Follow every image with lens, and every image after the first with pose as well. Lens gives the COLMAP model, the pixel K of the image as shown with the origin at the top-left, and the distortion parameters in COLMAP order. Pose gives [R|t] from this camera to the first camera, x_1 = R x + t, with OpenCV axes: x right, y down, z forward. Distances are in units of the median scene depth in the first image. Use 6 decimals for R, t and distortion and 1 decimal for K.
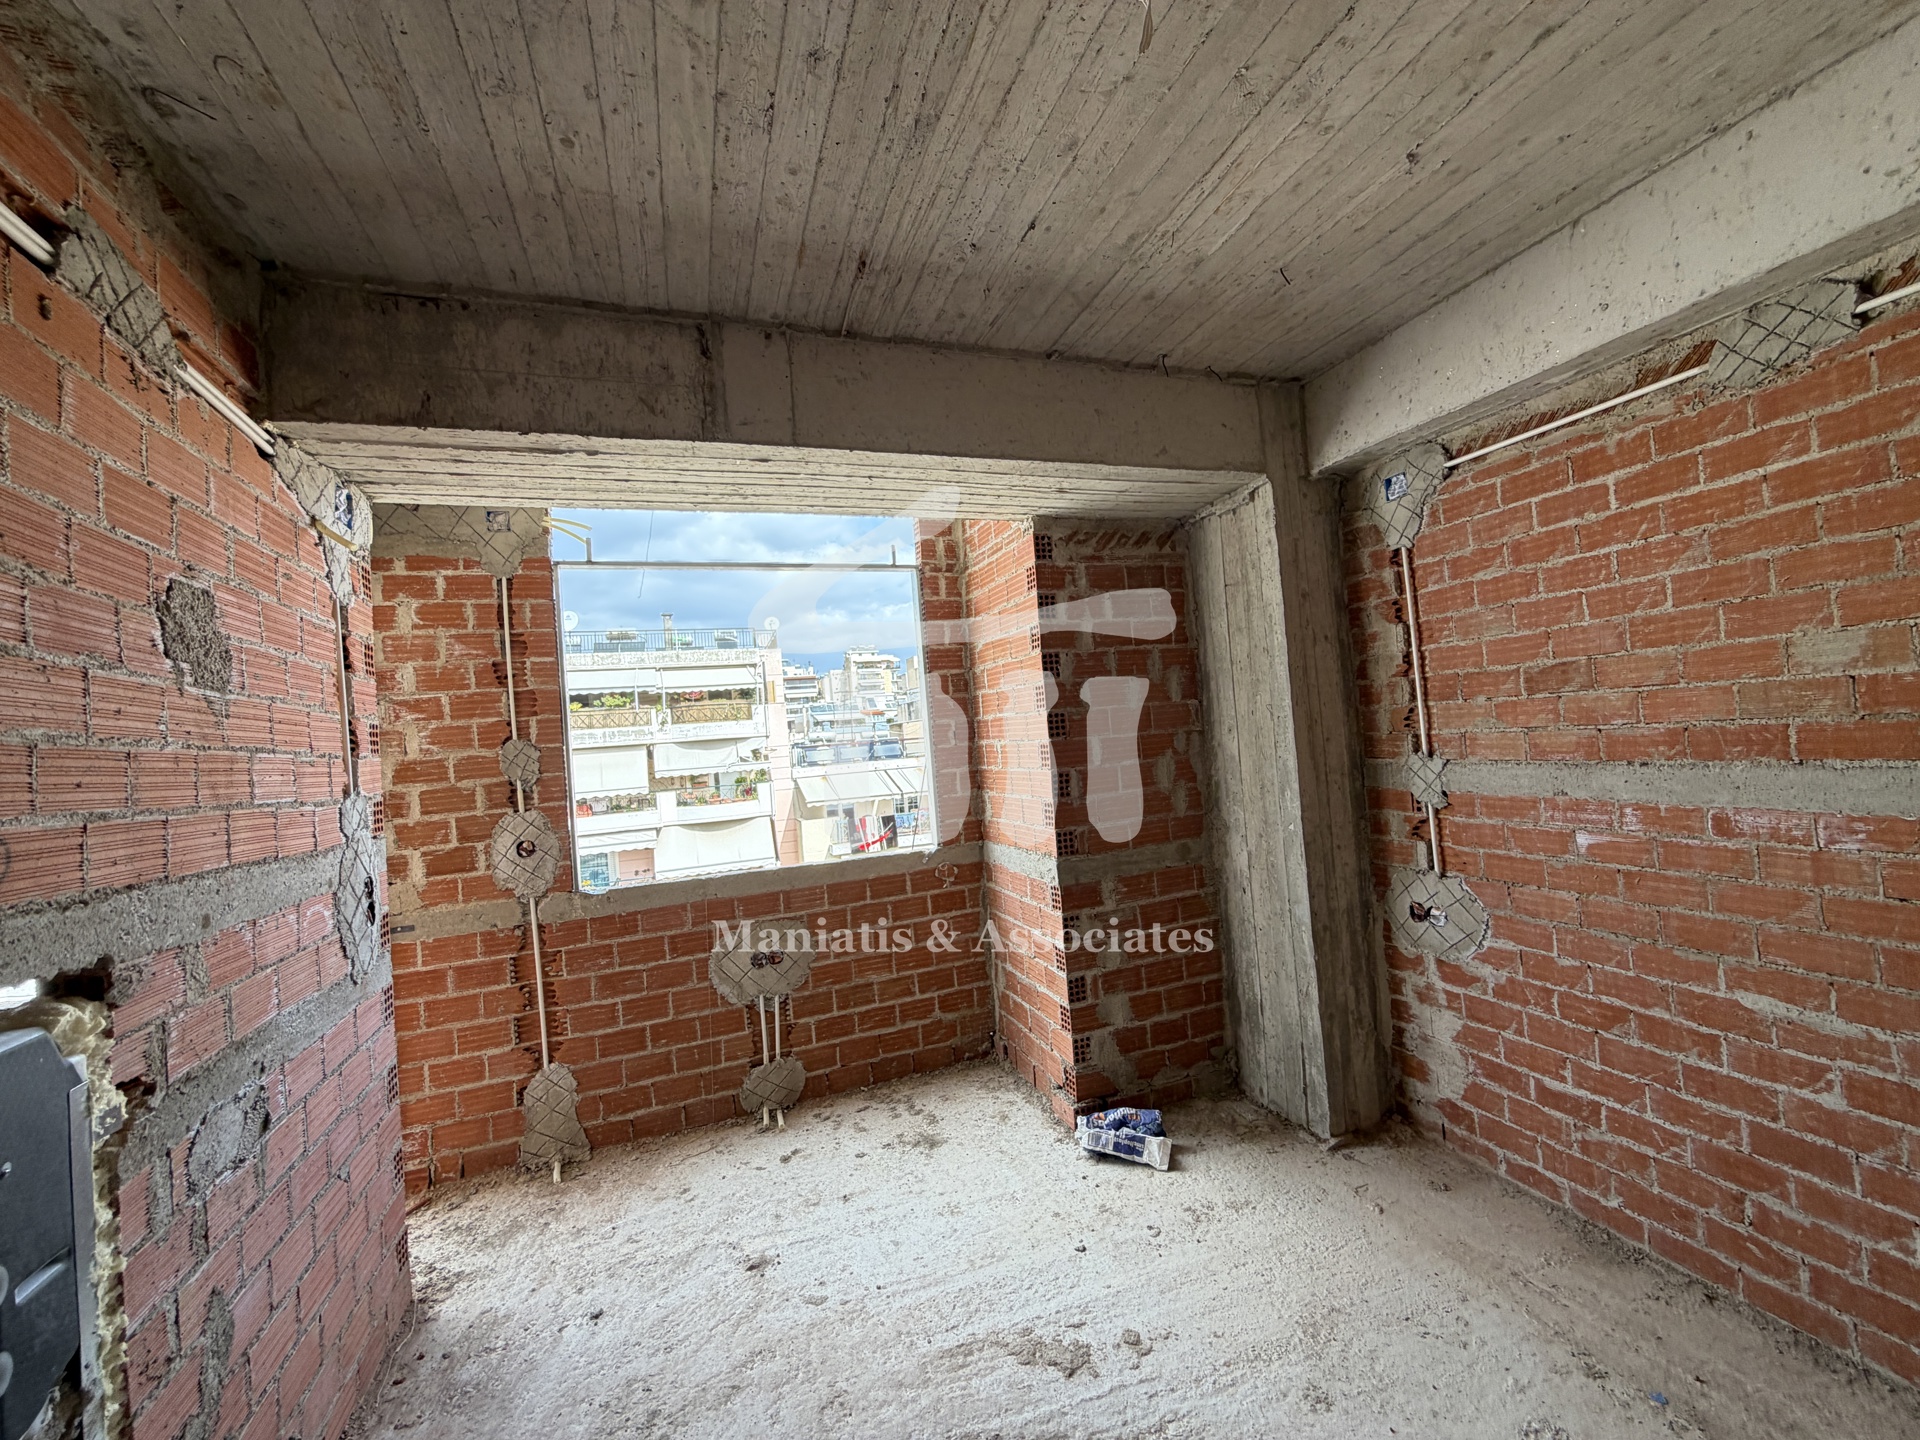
lens RADIAL K [[762.7, 0, 955.1], [0, 762.7, 718.6], [0, 0, 1]] dist [-0.000790, 0.000055]
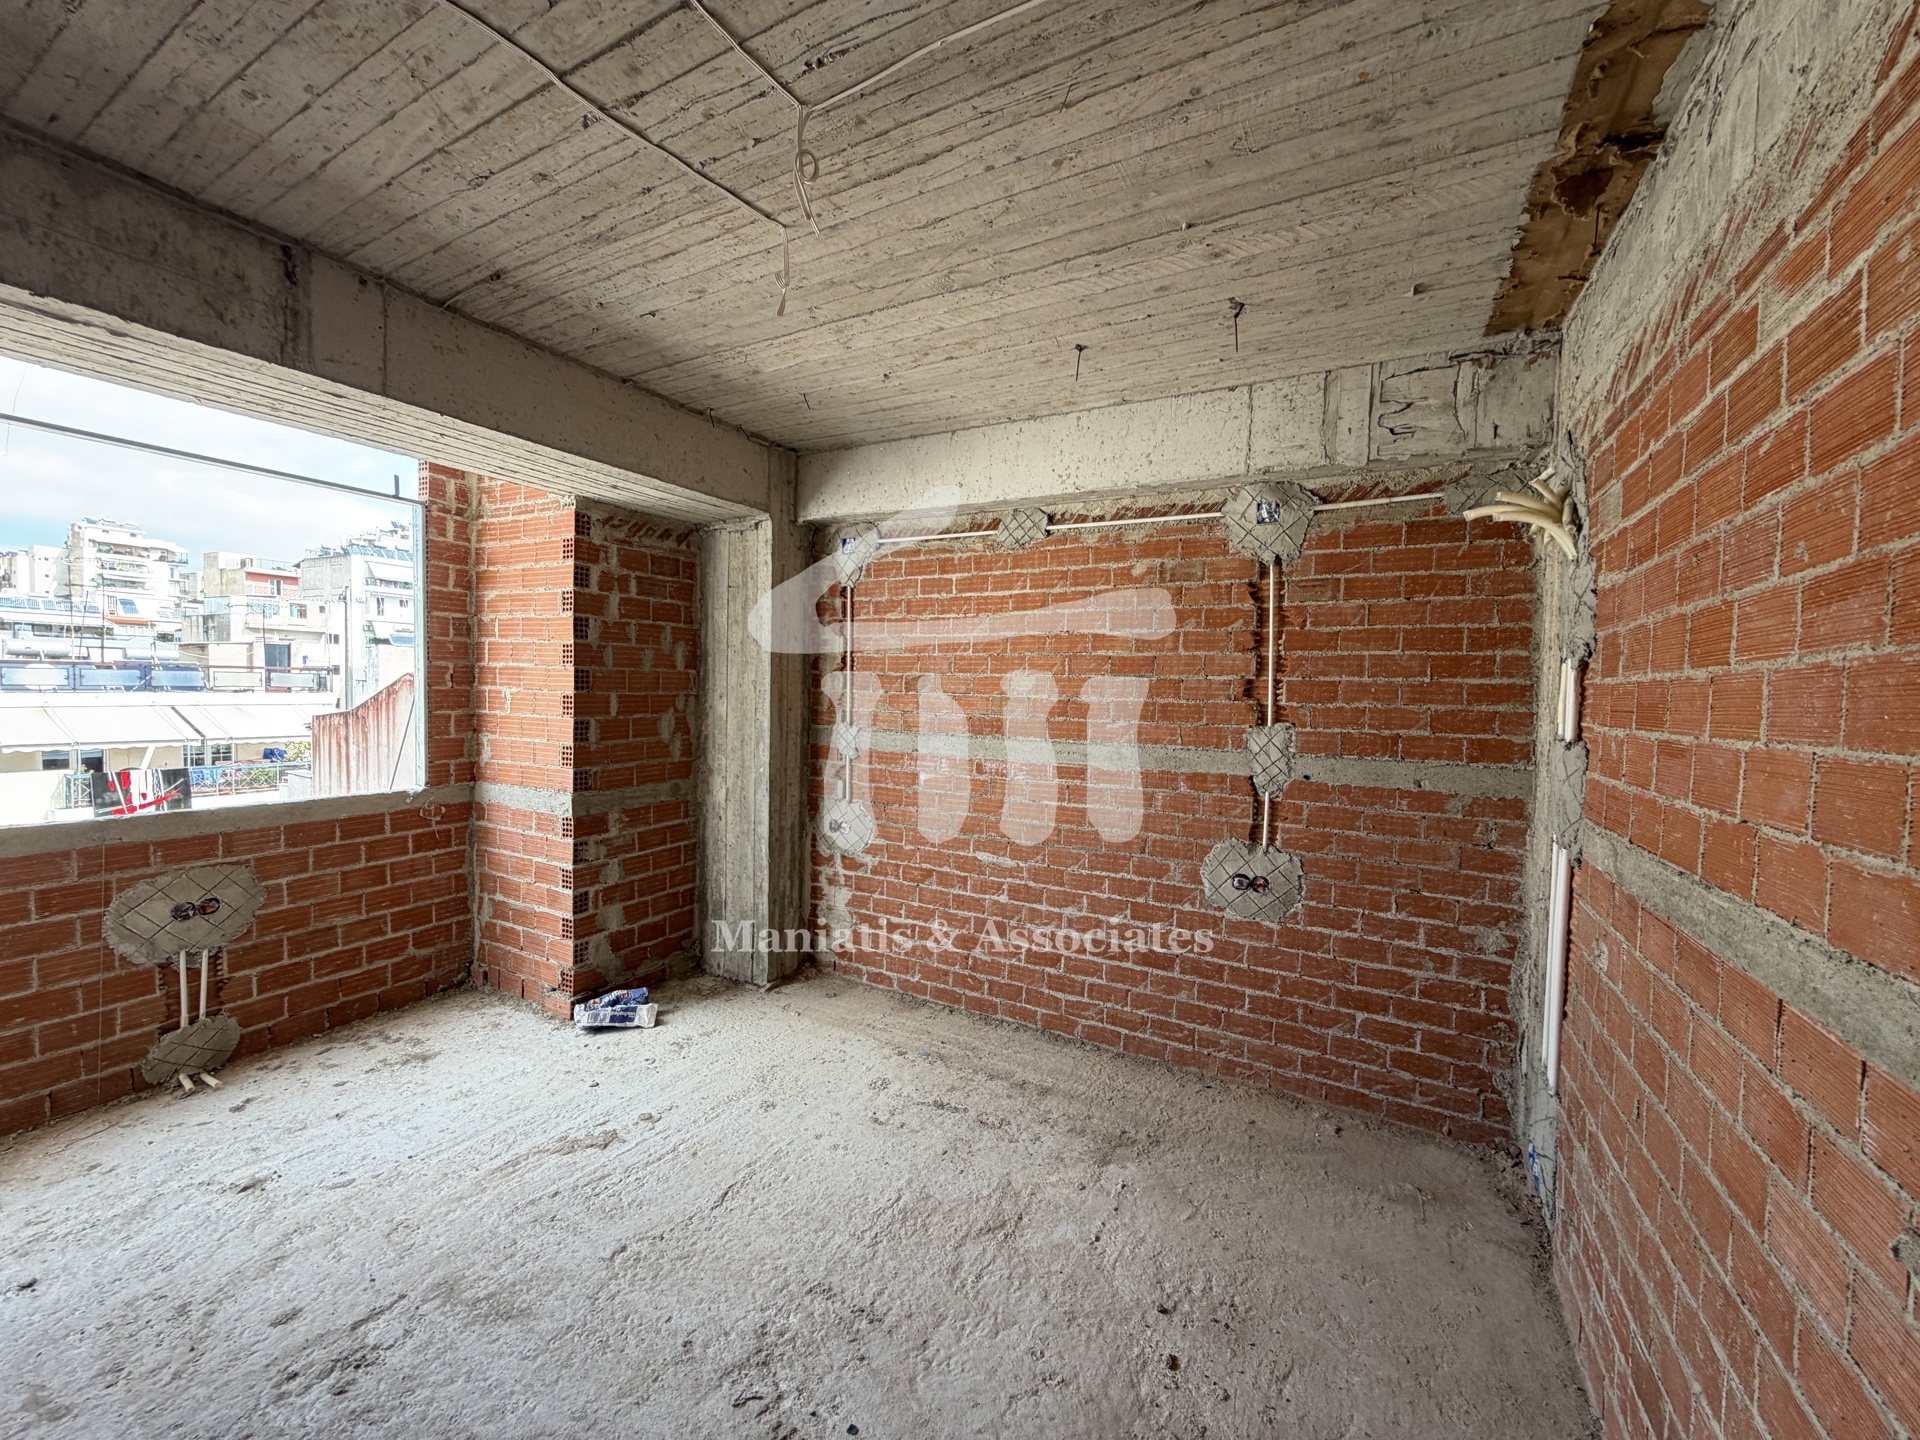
lens RADIAL K [[762.7, 0, 953.2], [0, 762.7, 722.1], [0, 0, 1]] dist [-0.000790, 0.000055]
pose [[0.744553, 0.062749, 0.664607, -0.237635], [-0.097462, 0.995123, 0.015232, -0.000439], [-0.660410, -0.076115, 0.747038, -0.276714]]
